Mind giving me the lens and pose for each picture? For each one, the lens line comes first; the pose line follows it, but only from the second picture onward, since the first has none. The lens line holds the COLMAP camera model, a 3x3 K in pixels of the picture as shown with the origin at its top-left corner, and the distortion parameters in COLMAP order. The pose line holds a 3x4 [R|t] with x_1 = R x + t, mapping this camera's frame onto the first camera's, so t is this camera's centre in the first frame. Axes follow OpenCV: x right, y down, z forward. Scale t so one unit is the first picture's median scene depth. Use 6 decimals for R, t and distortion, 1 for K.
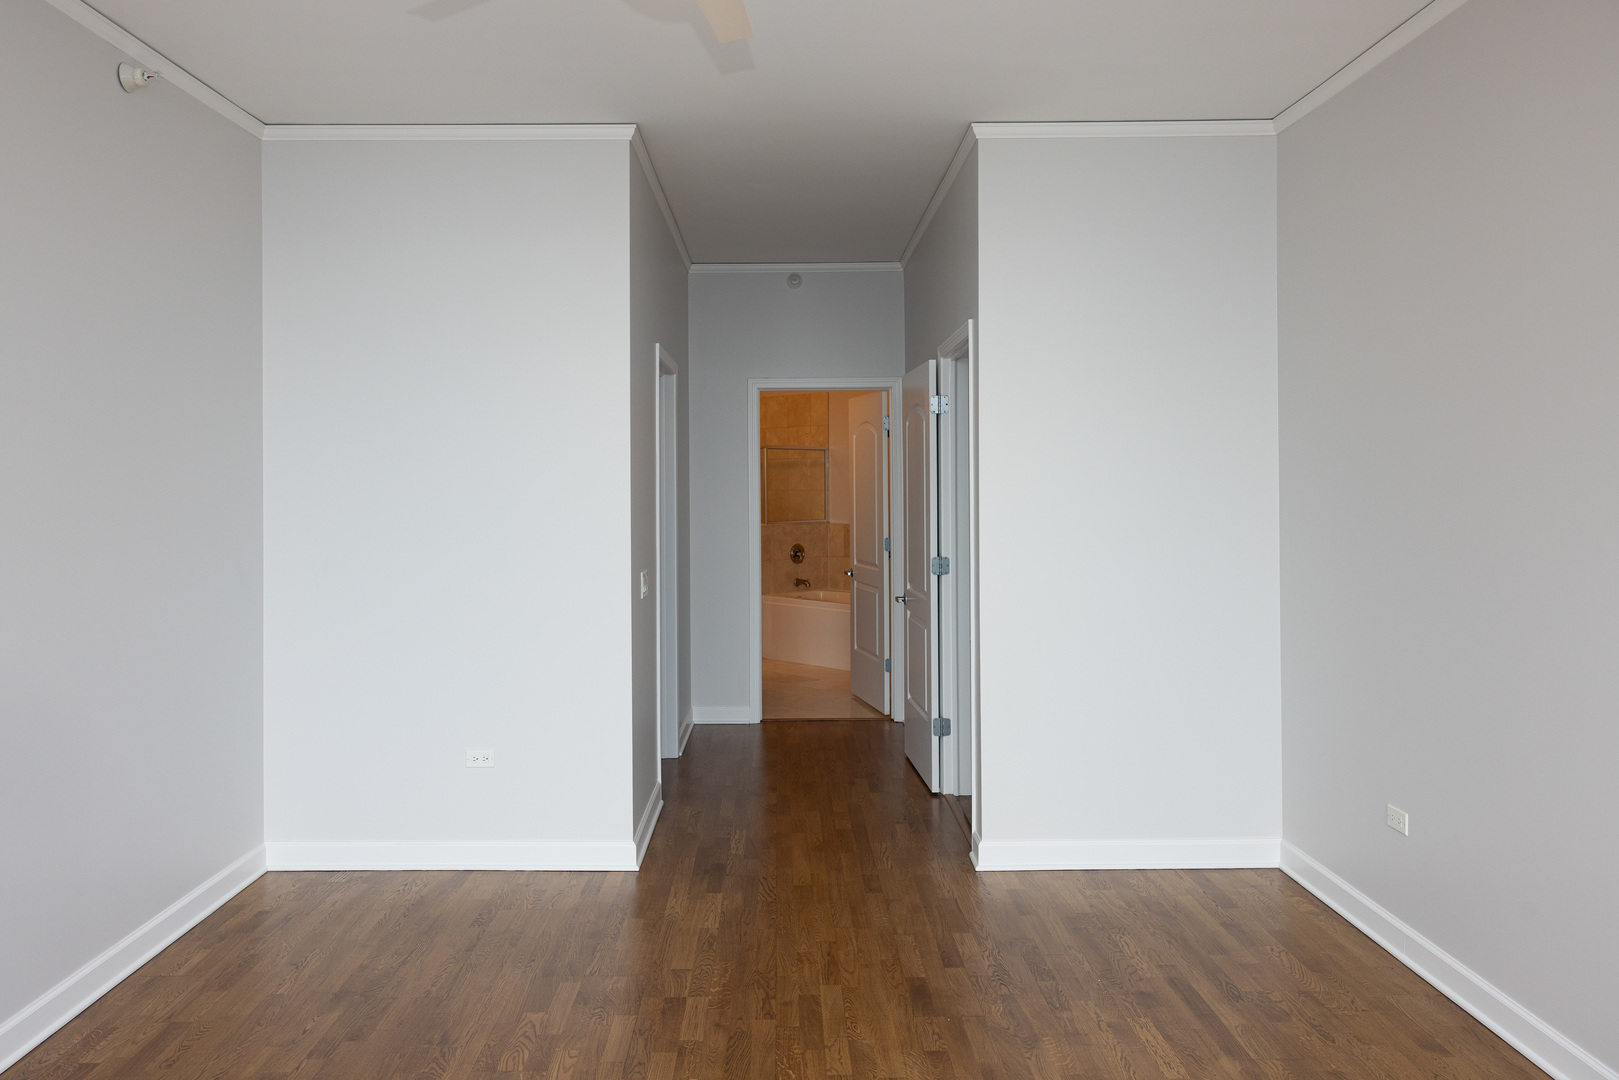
lens RADIAL K [[1108.9, 0, 884.1], [0, 1108.9, 465.2], [0, 0, 1]] dist [0.003267, 0.001109]
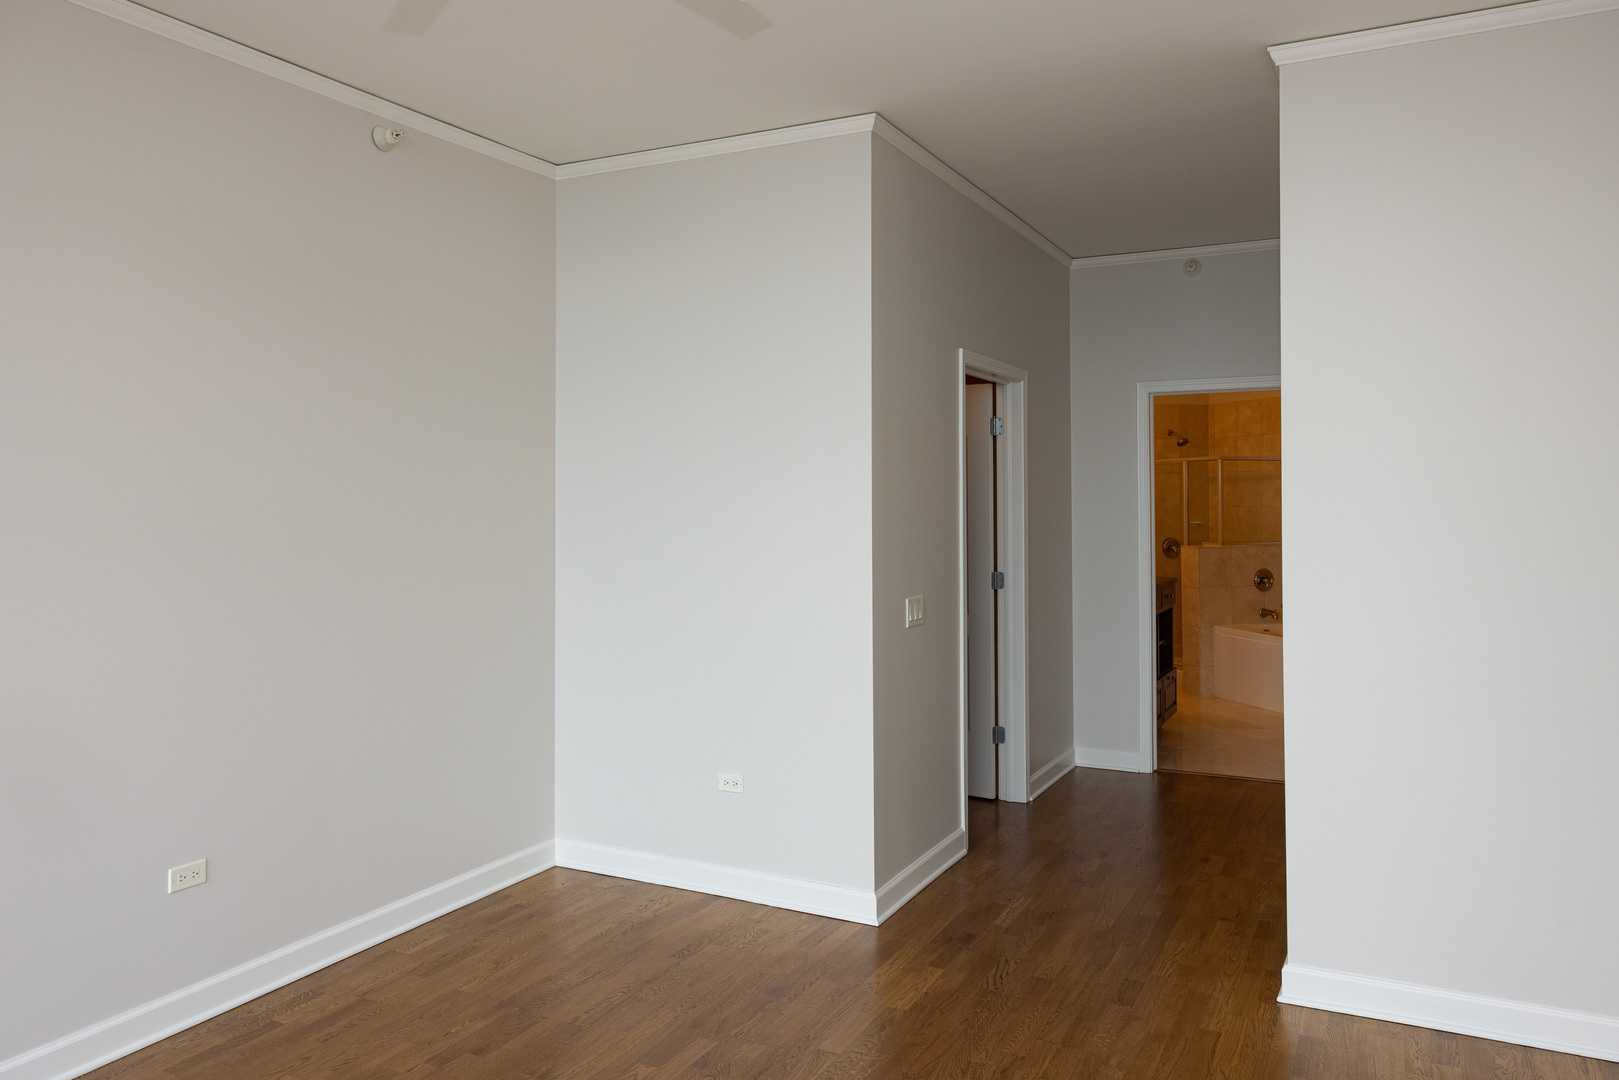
lens RADIAL K [[1156.5, 0, 901.5], [0, 1156.5, 468.3], [0, 0, 1]] dist [-0.000919, 0.002668]
pose [[0.885784, -0.007458, -0.464037, 0.254300], [0.003991, 0.999956, -0.008452, -0.004086], [0.464080, 0.005634, 0.885776, 0.171441]]
